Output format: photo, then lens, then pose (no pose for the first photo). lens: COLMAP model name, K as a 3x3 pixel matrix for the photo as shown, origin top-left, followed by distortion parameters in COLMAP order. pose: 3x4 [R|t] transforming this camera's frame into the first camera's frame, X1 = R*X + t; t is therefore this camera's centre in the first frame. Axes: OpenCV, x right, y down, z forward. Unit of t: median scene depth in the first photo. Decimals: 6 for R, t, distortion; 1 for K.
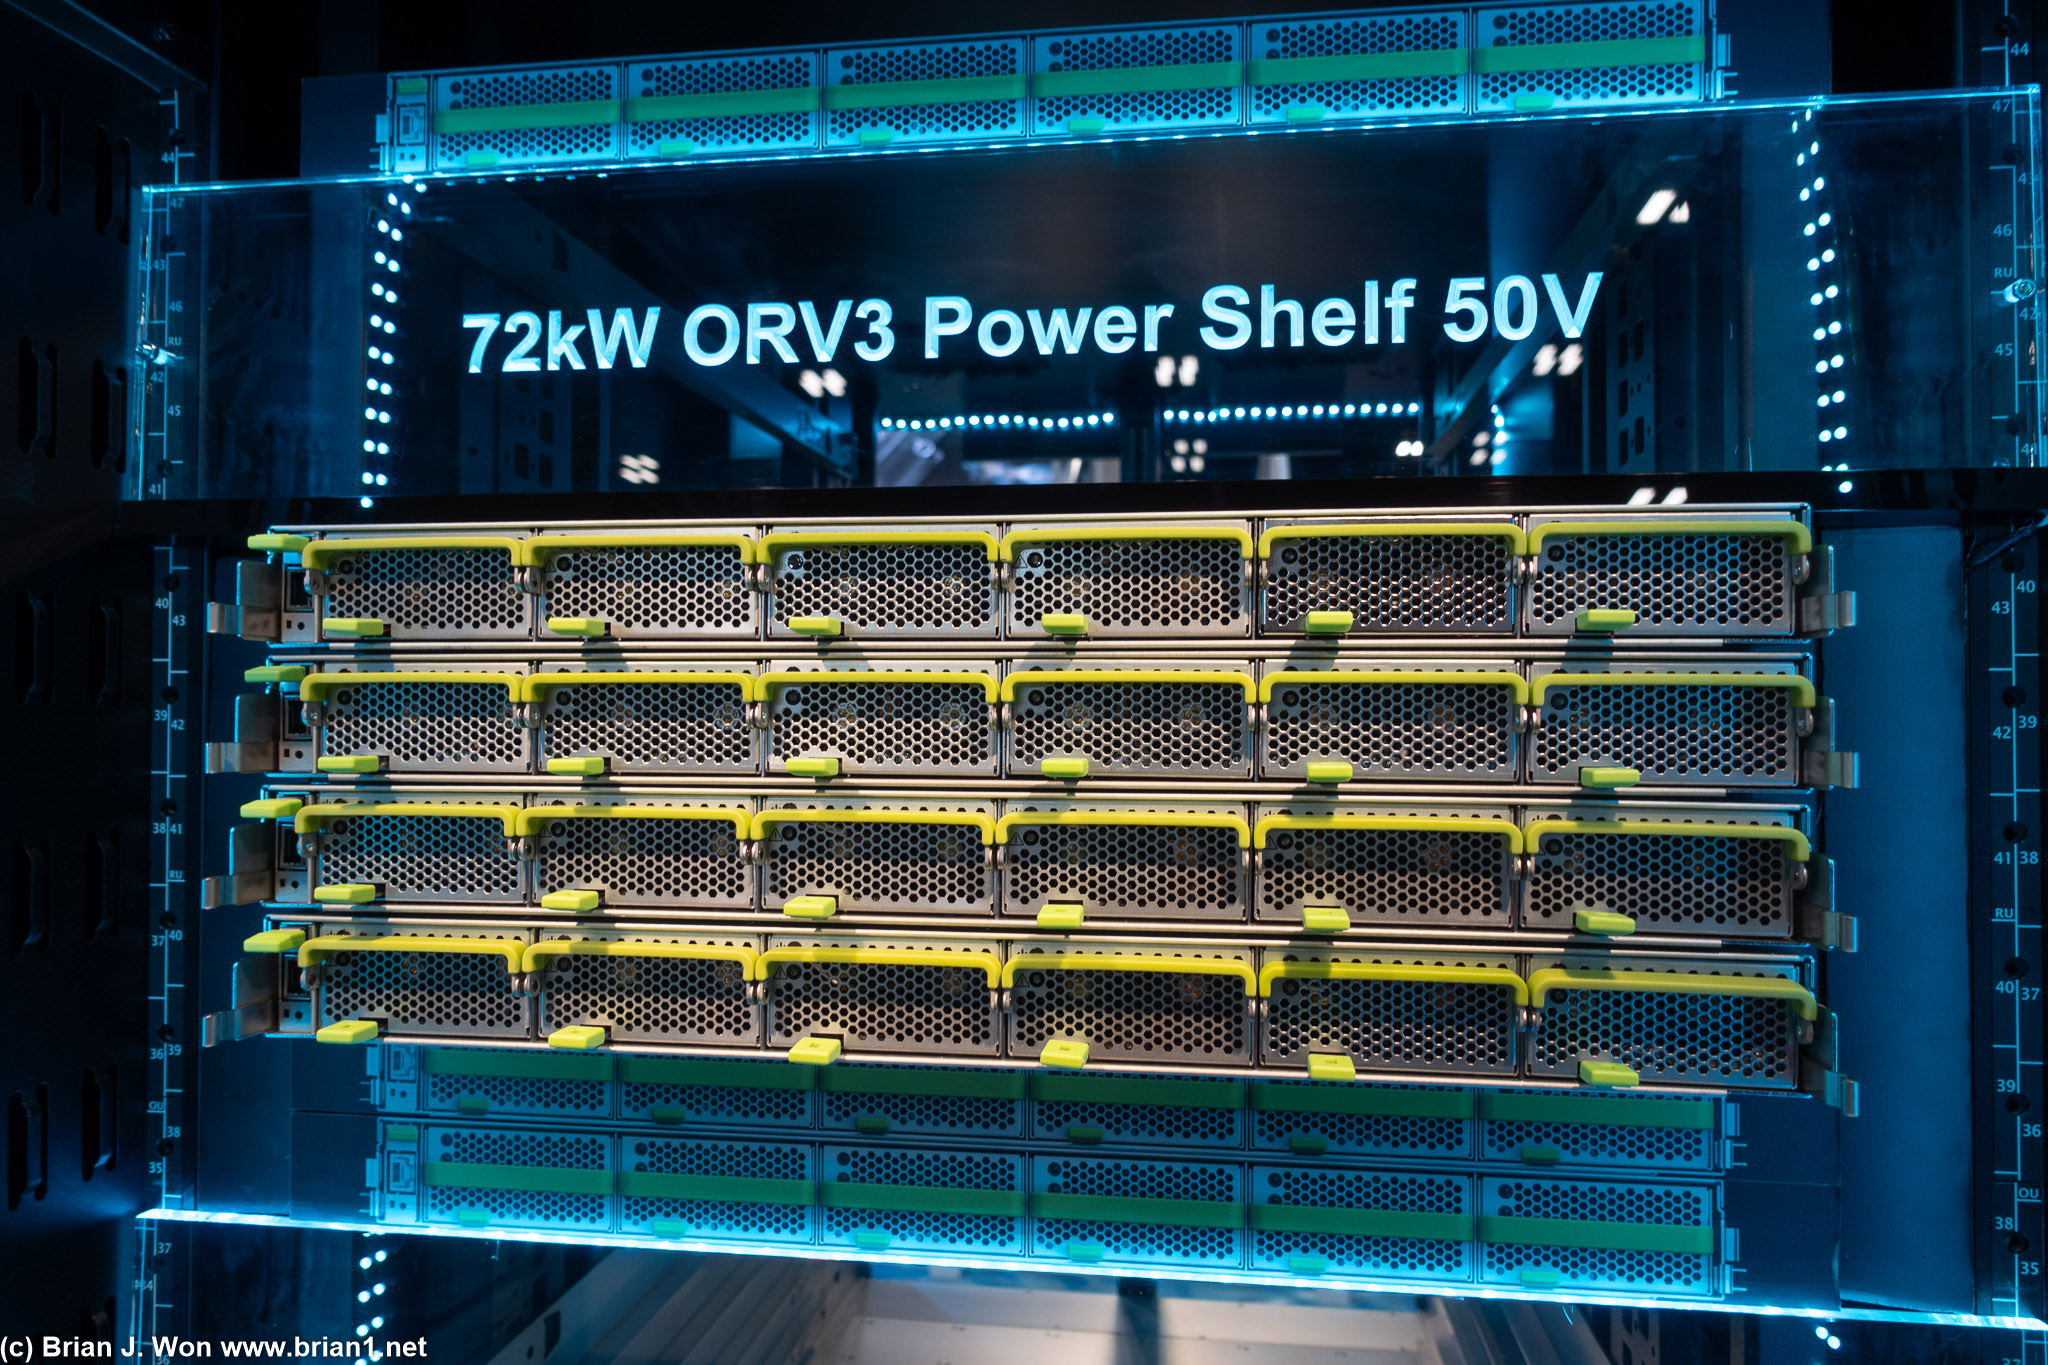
lens RADIAL K [[1391.9, 0, 1029.7], [0, 1391.9, 680.7], [0, 0, 1]] dist [-0.002210, 0.004137]
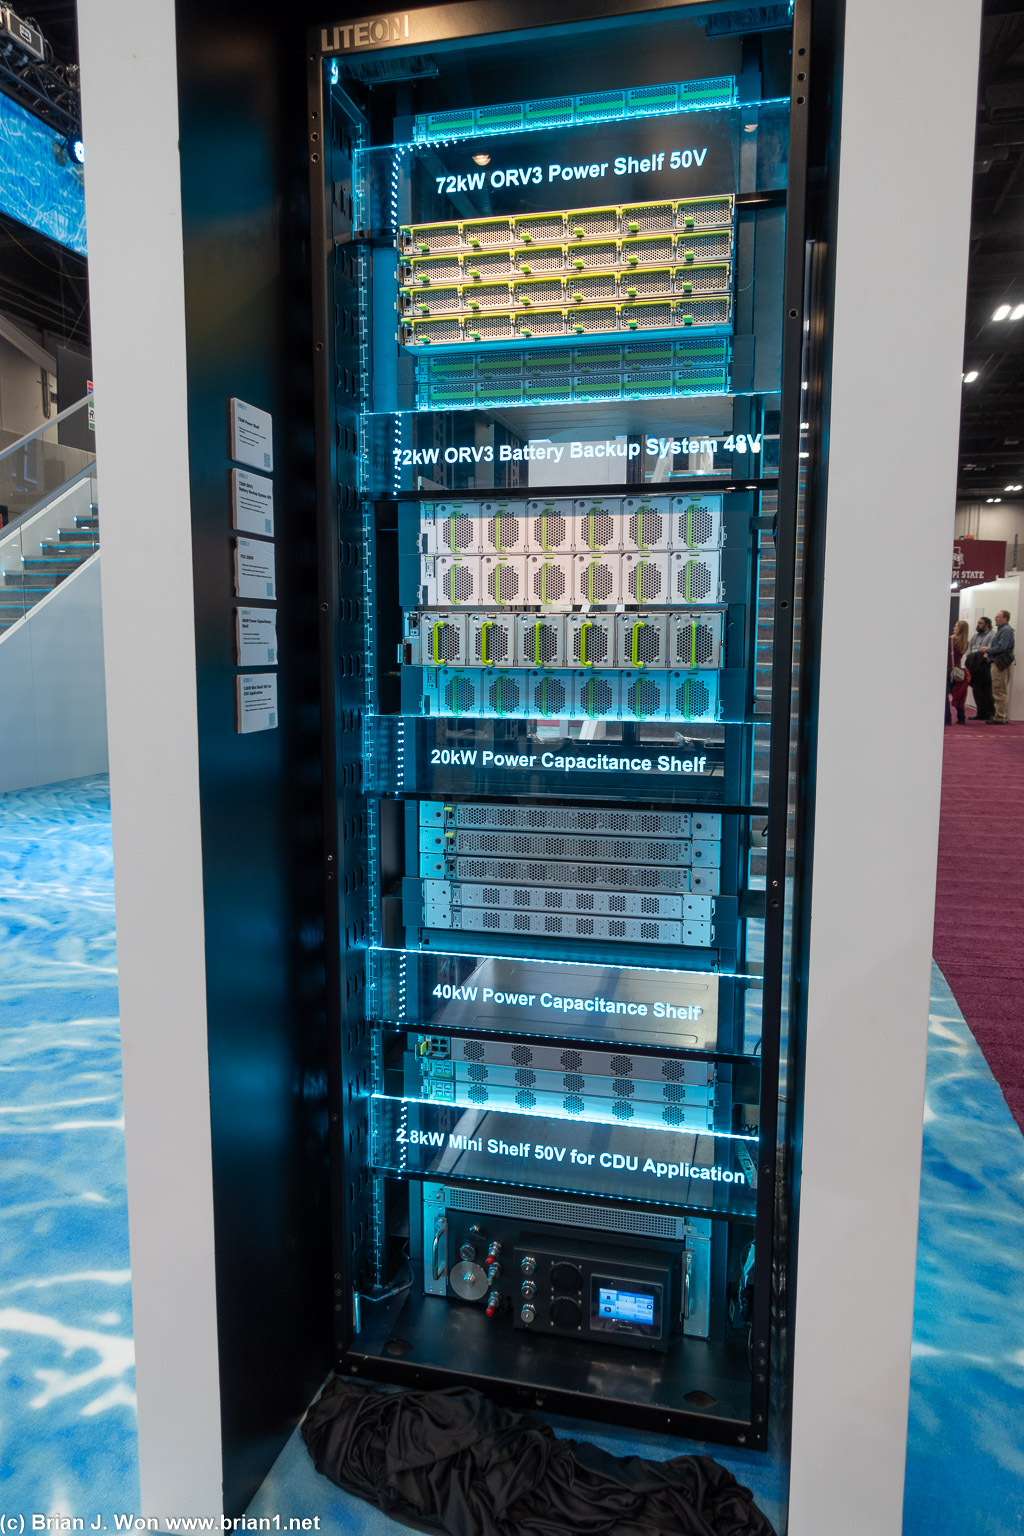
lens RADIAL K [[1044.0, 0, 507.5], [0, 1044.0, 771.6], [0, 0, 1]] dist [-0.002210, 0.004137]
pose [[0.994049, 0.013729, -0.108064, 0.162560], [0.001762, 0.989870, 0.141966, 1.073218], [0.108918, -0.141311, 0.983955, -2.338439]]
